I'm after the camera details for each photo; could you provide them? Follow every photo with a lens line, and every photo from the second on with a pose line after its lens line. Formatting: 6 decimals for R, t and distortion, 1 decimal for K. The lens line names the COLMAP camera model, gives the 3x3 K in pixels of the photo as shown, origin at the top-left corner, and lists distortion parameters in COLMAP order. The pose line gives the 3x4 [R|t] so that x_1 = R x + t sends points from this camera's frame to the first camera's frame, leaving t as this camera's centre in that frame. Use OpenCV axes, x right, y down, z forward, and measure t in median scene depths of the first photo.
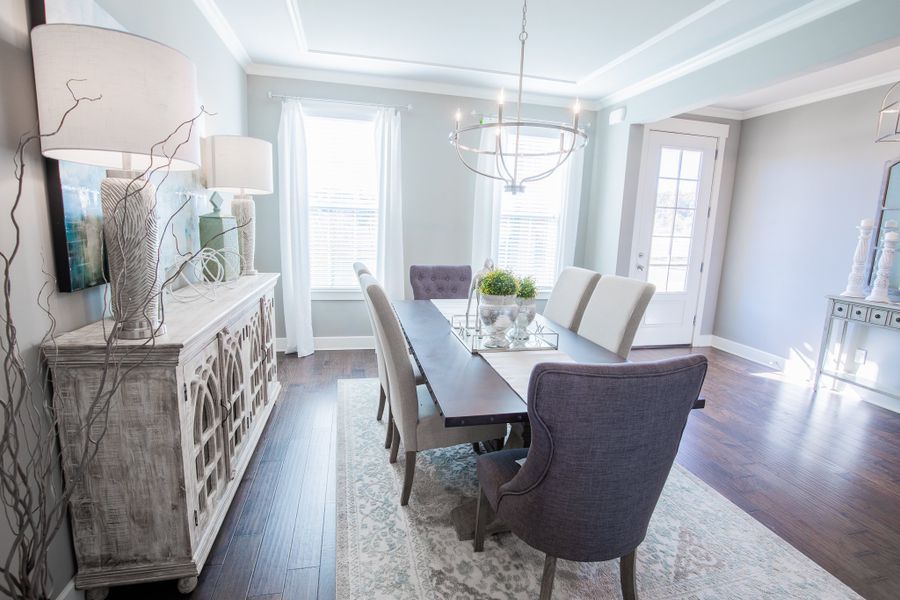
lens RADIAL K [[426.4, 0, 450.0], [0, 426.4, 300.0], [0, 0, 1]] dist [-0.038526, 0.008379]
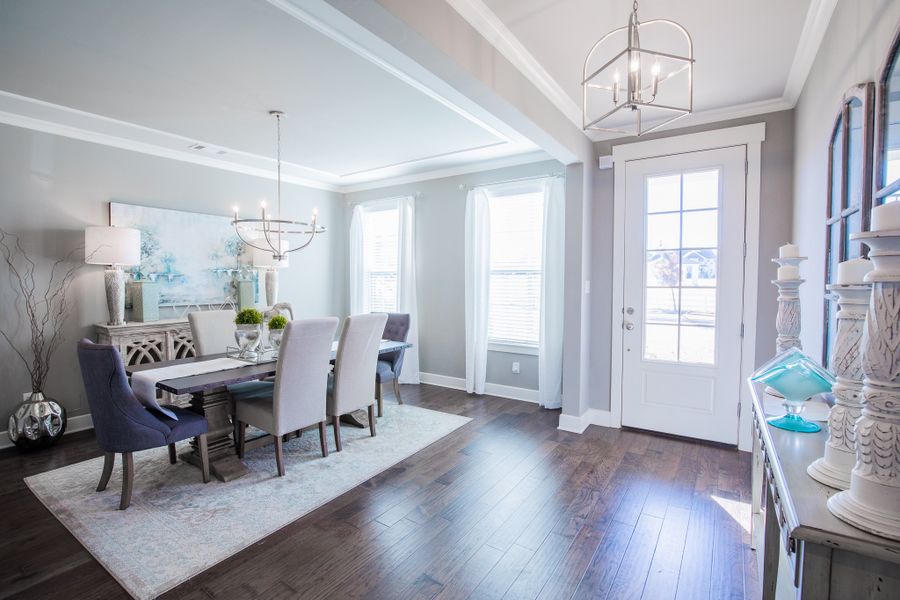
lens RADIAL K [[414.2, 0, 450.0], [0, 414.2, 300.0], [0, 0, 1]] dist [-0.040979, 0.008747]
pose [[0.685019, 0.000155, -0.728525, 1.543377], [-0.104067, 0.989766, -0.097643, -0.028531], [0.721054, 0.142703, 0.678025, 0.435877]]
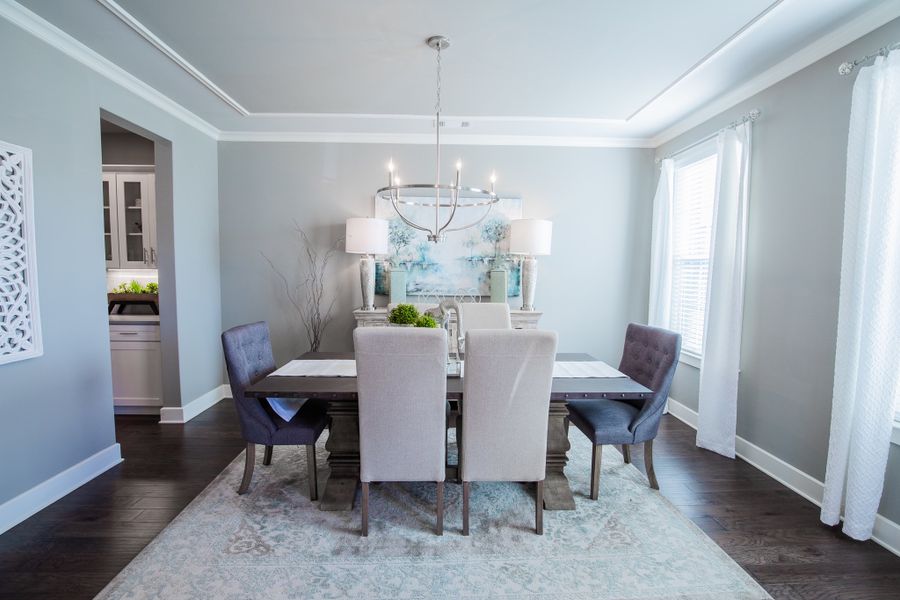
lens RADIAL K [[414.2, 0, 450.0], [0, 414.2, 300.0], [0, 0, 1]] dist [-0.040979, 0.008747]
pose [[-0.183497, 0.034298, -0.982422, 1.152453], [-0.190109, 0.979286, 0.069697, -0.172876], [0.964462, 0.199556, -0.173175, 1.179710]]
